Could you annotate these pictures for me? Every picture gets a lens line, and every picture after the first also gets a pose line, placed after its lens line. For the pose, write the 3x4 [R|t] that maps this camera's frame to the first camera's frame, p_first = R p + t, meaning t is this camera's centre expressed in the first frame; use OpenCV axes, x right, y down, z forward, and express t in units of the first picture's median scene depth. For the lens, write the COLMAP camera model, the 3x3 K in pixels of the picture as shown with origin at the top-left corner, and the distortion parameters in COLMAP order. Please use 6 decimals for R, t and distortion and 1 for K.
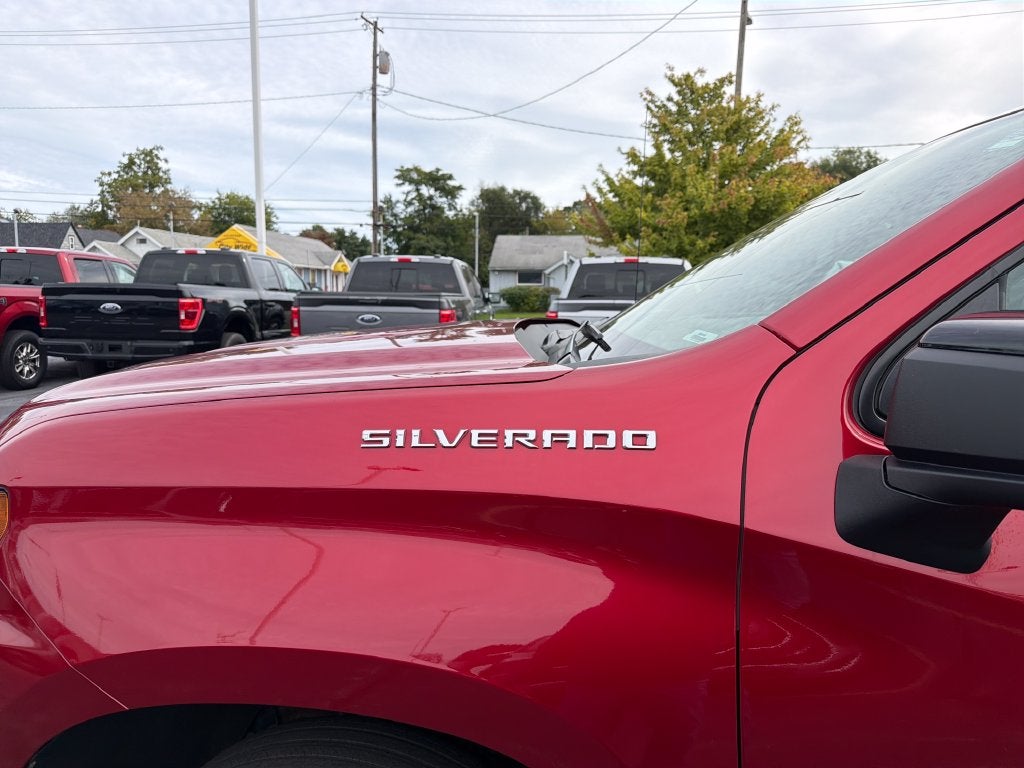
lens RADIAL K [[718.9, 0, 512.0], [0, 718.9, 384.0], [0, 0, 1]] dist [0.139858, -0.264356]
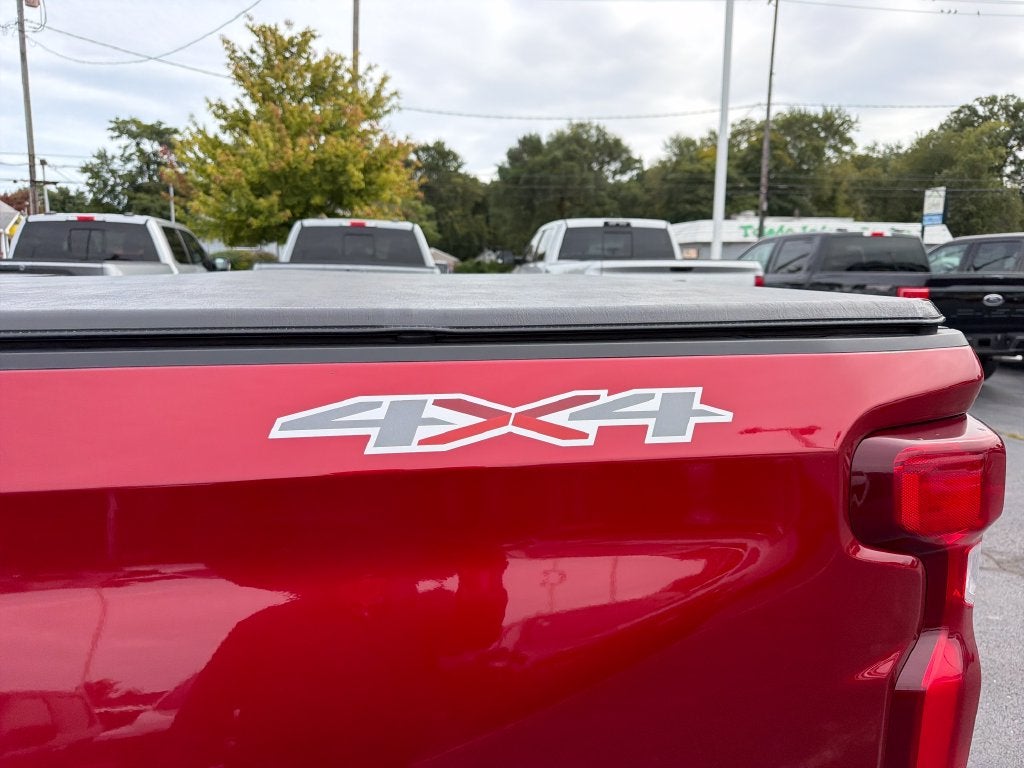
lens RADIAL K [[733.2, 0, 512.0], [0, 733.2, 384.0], [0, 0, 1]] dist [-0.004342, -0.006322]
pose [[0.957303, -0.052635, 0.284254, 0.099958], [0.040293, 0.997981, 0.049098, 0.002728], [-0.286264, -0.035548, 0.957491, -0.006154]]
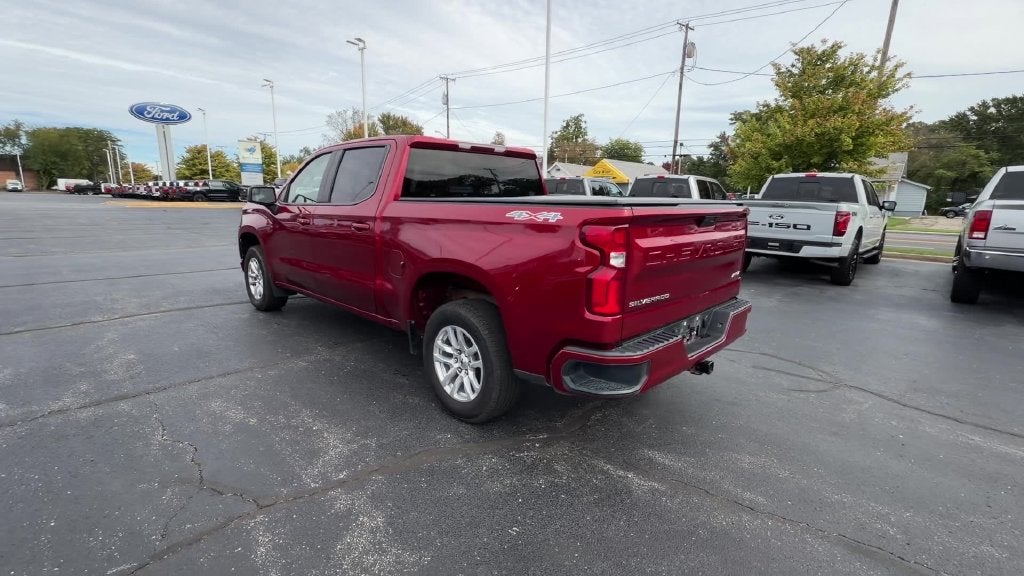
lens RADIAL K [[465.9, 0, 514.2], [0, 465.9, 289.4], [0, 0, 1]] dist [-0.002000, 0.000526]
pose [[0.816399, 0.116331, -0.565650, 0.139109], [-0.079002, 0.992790, 0.090154, 0.008651], [0.572059, -0.028914, 0.819703, -0.045983]]
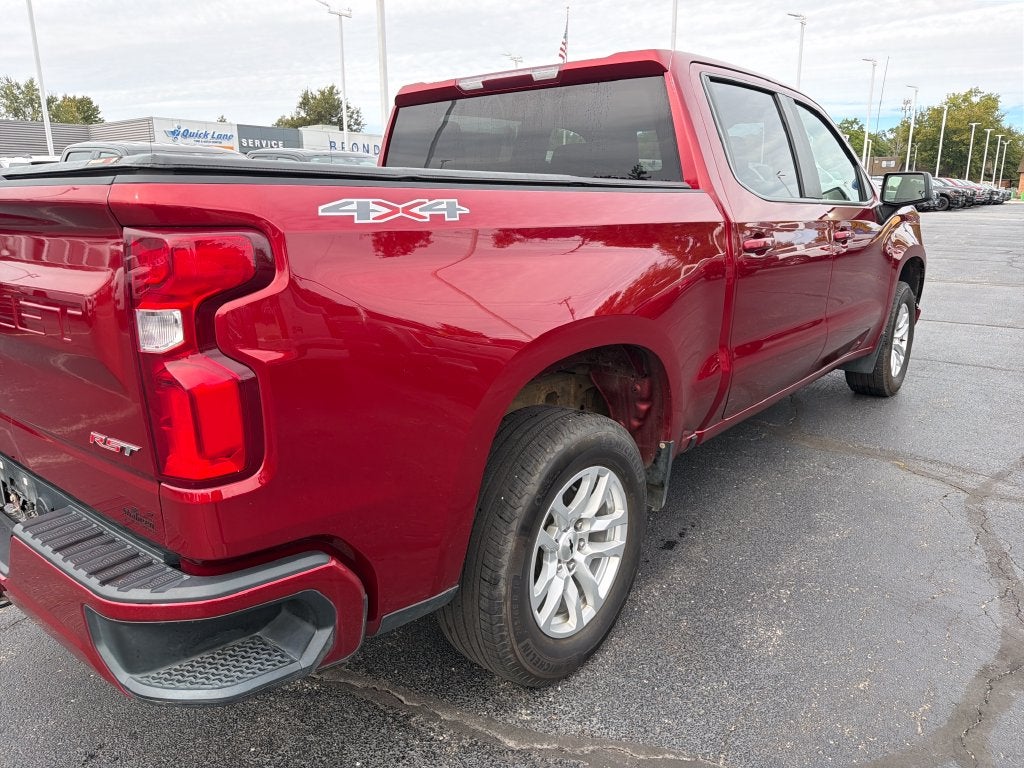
lens RADIAL K [[718.9, 0, 515.1], [0, 718.9, 382.2], [0, 0, 1]] dist [0.049231, -0.065059]
pose [[-0.509550, 0.203751, -0.835969, 0.142123], [-0.106559, 0.949137, 0.296285, -0.004818], [0.853818, 0.240052, -0.461921, 0.079267]]
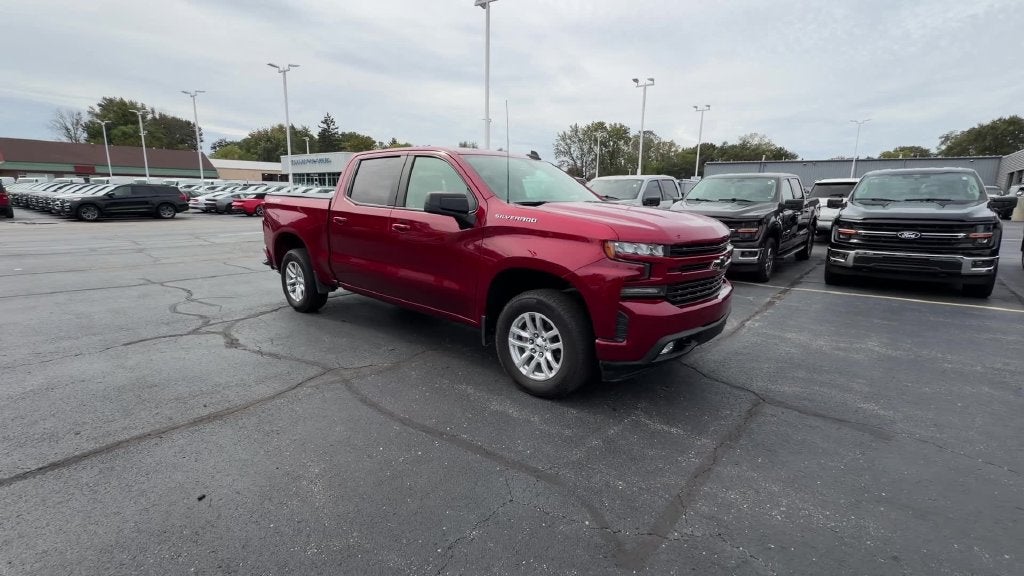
lens RADIAL K [[464.1, 0, 517.5], [0, 464.1, 285.5], [0, 0, 1]] dist [0.002812, 0.000674]
pose [[-0.851400, -0.128995, 0.508408, -0.039061], [0.033452, 0.953960, 0.298063, -0.017923], [-0.523450, 0.270779, -0.807886, 0.144890]]
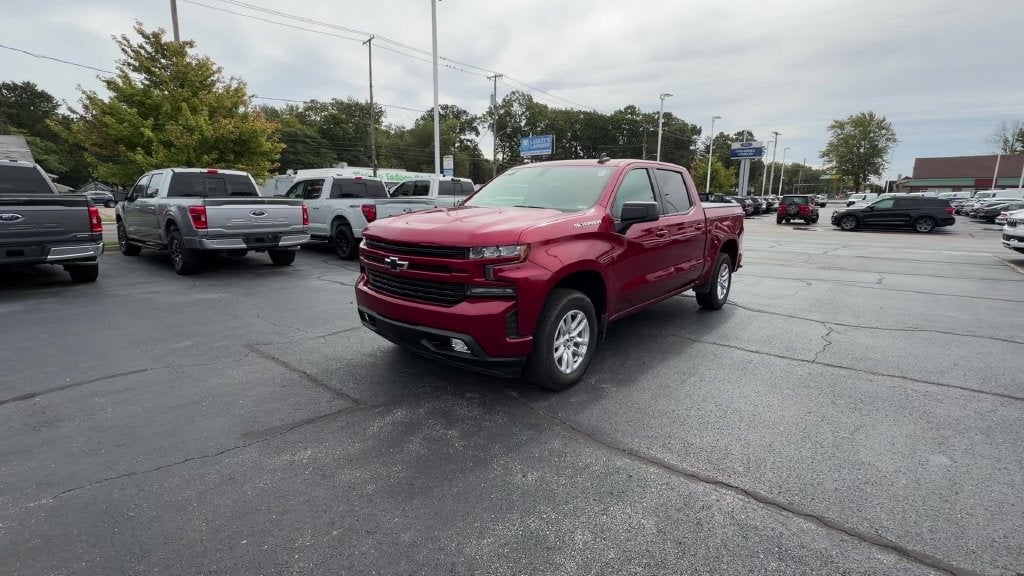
lens RADIAL K [[465.9, 0, 514.2], [0, 465.9, 289.4], [0, 0, 1]] dist [-0.002000, 0.000526]
pose [[0.522248, -0.175168, 0.834610, -0.089976], [0.102629, 0.984474, 0.142403, -0.000145], [-0.846596, 0.011285, 0.532117, -0.014142]]
